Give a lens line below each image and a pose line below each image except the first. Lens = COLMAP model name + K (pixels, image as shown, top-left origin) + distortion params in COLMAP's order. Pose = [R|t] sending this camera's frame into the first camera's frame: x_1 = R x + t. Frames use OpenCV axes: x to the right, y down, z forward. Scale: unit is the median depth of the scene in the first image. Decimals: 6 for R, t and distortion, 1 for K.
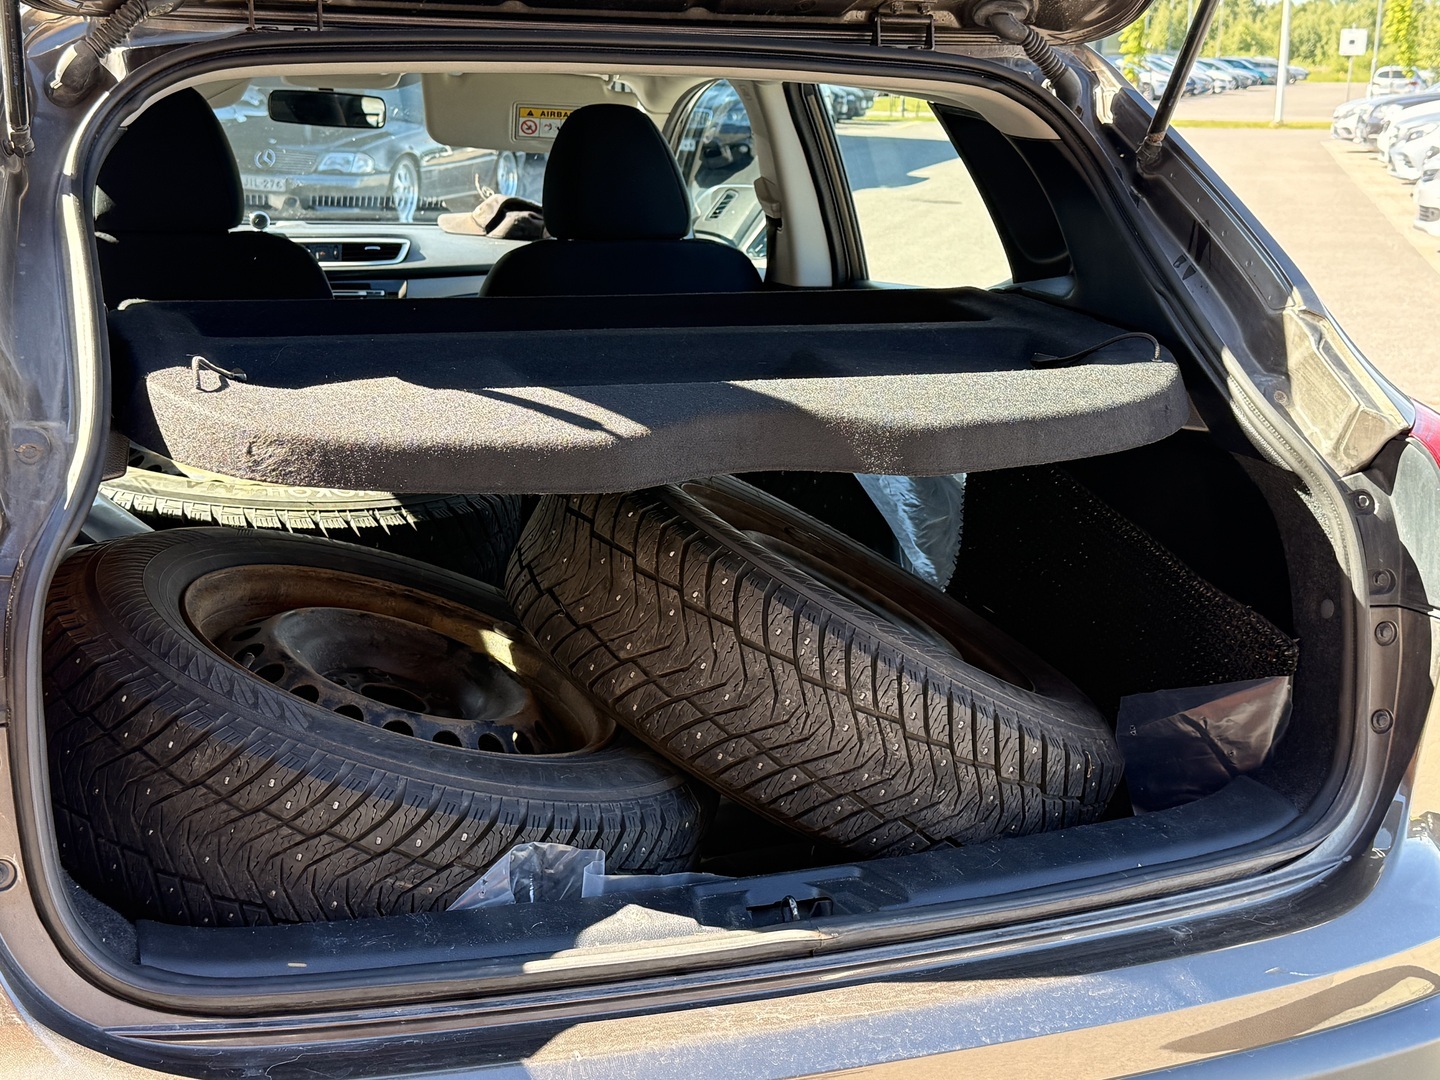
lens RADIAL K [[1937.4, 0, 721.1], [0, 1937.4, 538.5], [0, 0, 1]] dist [0.126970, 0.000000]
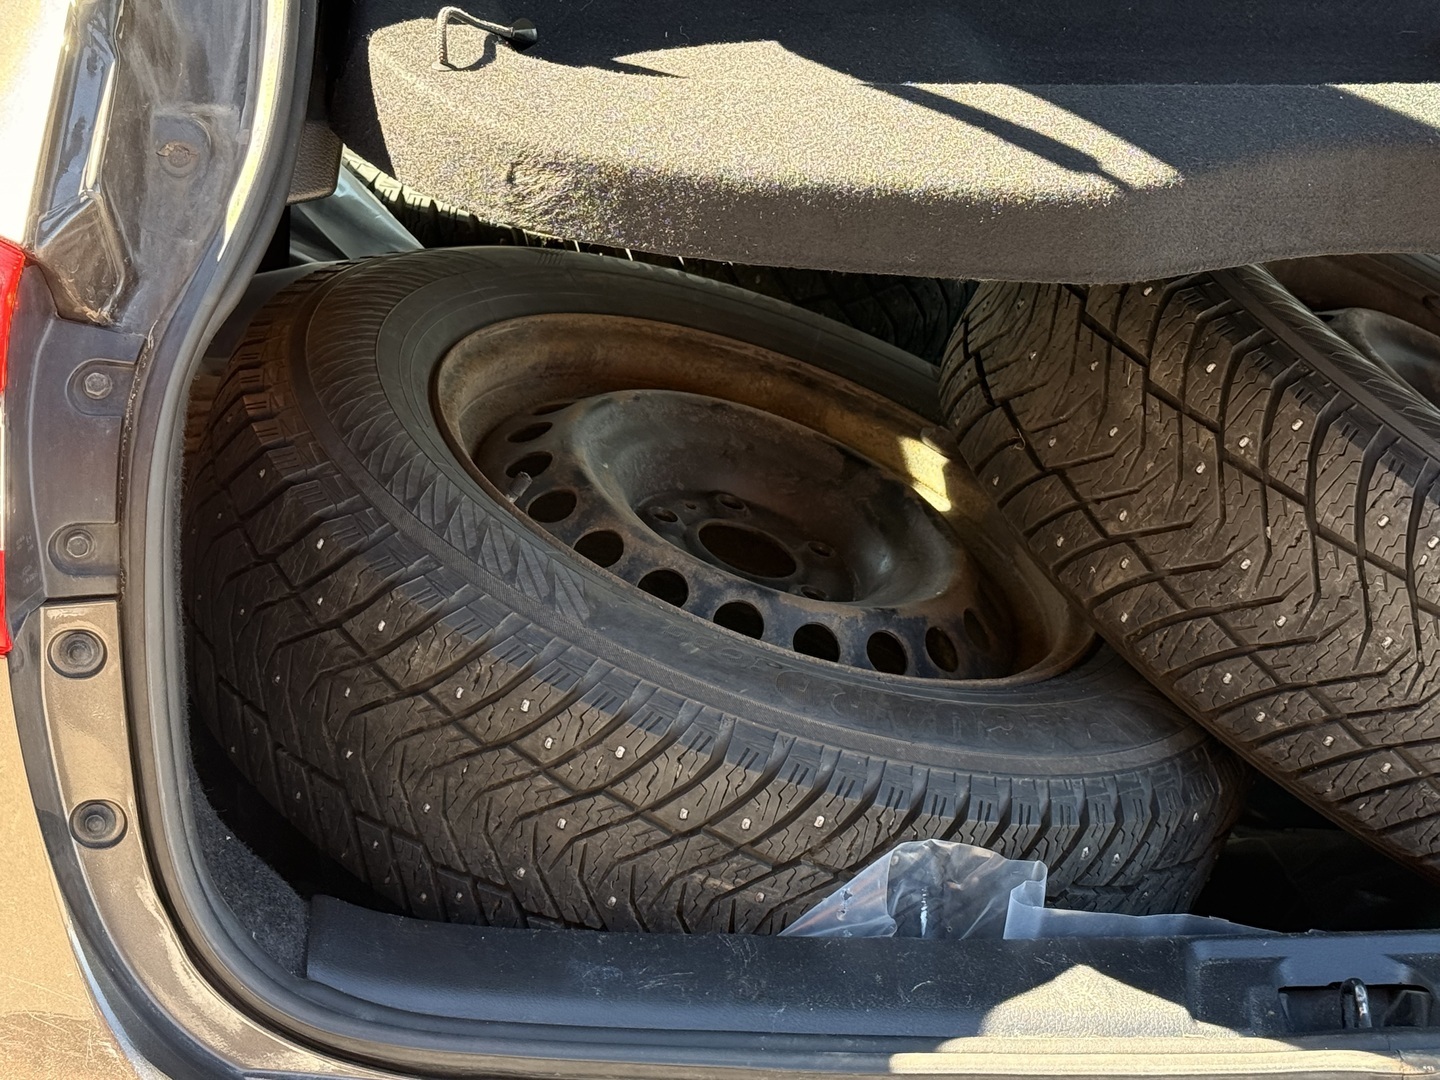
lens RADIAL K [[2650.9, 0, 719.4], [0, 2650.9, 541.5], [0, 0, 1]] dist [0.155365, 0.000000]
pose [[0.971455, 0.095008, -0.217366, 0.011727], [-0.061554, 0.985867, 0.155812, -0.062255], [0.229098, -0.137984, 0.963574, 0.188862]]
